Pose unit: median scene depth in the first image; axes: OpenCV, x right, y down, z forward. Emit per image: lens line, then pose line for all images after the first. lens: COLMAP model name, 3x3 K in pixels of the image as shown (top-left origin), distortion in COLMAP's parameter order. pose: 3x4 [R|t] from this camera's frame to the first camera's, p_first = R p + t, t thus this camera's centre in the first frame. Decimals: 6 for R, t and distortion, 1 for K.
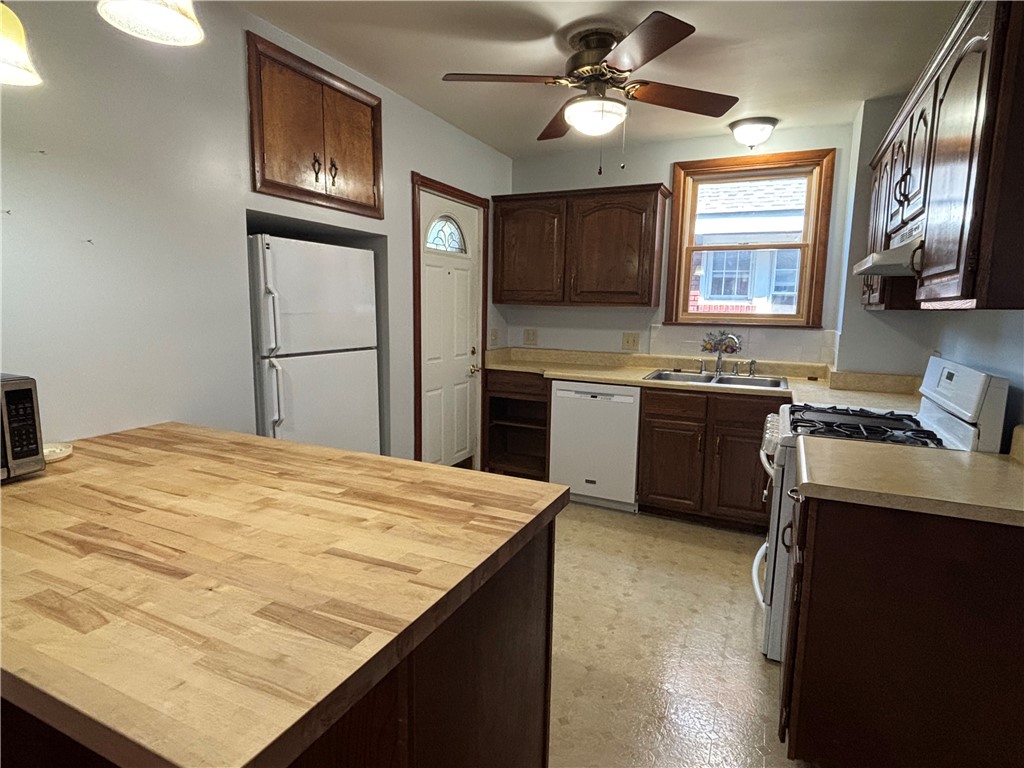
lens RADIAL K [[559.2, 0, 504.7], [0, 559.2, 389.8], [0, 0, 1]] dist [-0.002996, -0.003200]
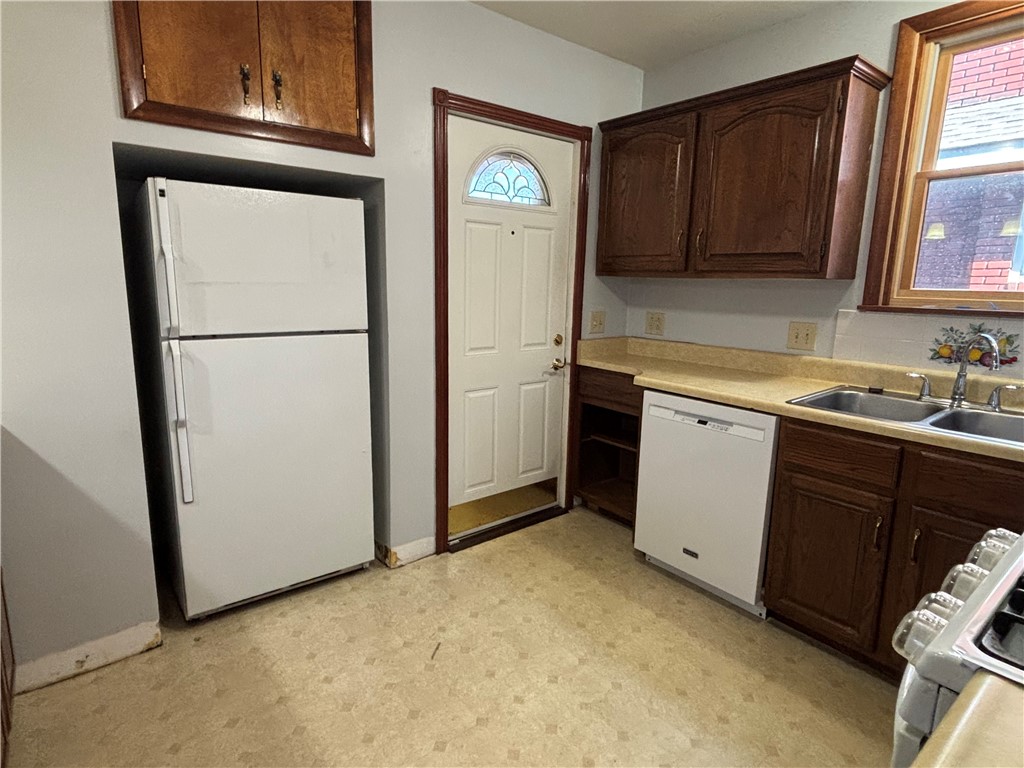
lens RADIAL K [[559.2, 0, 506.5], [0, 559.2, 385.6], [0, 0, 1]] dist [-0.002996, -0.003200]
pose [[0.899630, 0.081808, -0.428920, 0.222148], [-0.069803, 0.996604, 0.043677, -0.039667], [0.431037, -0.009353, 0.902286, 0.330499]]
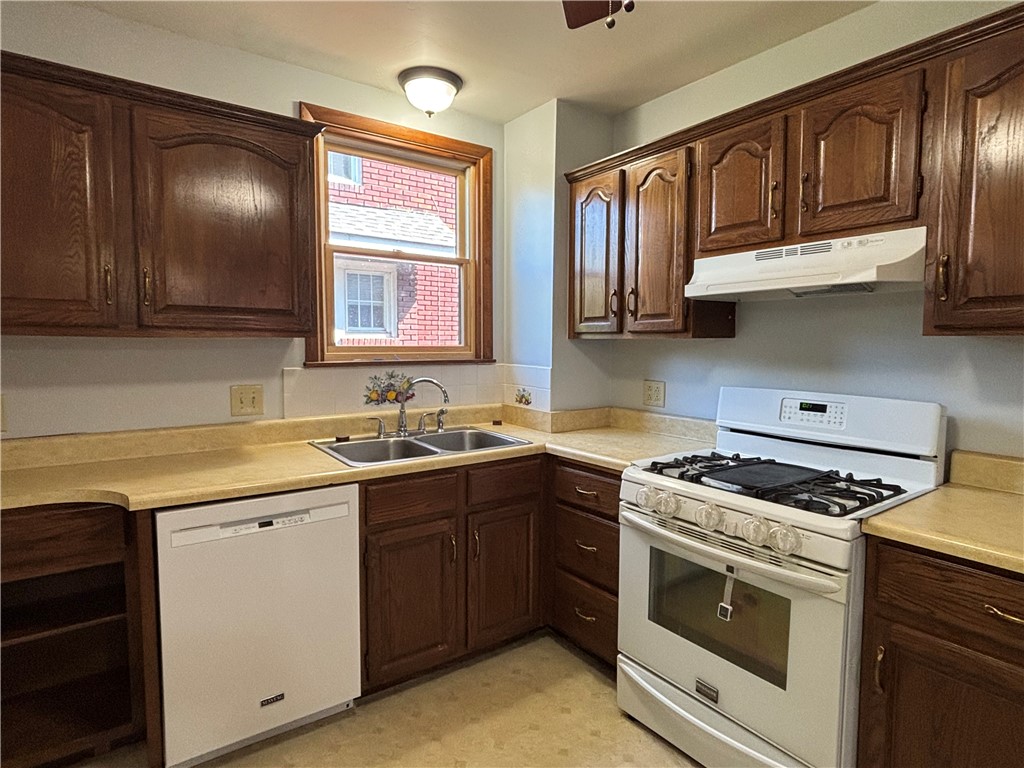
lens RADIAL K [[559.2, 0, 506.4], [0, 559.2, 381.9], [0, 0, 1]] dist [-0.002996, -0.003200]
pose [[0.476863, -0.075690, 0.875713, -0.149342], [0.134900, 0.990784, 0.012176, -0.084454], [-0.868564, 0.112327, 0.482679, 0.560515]]
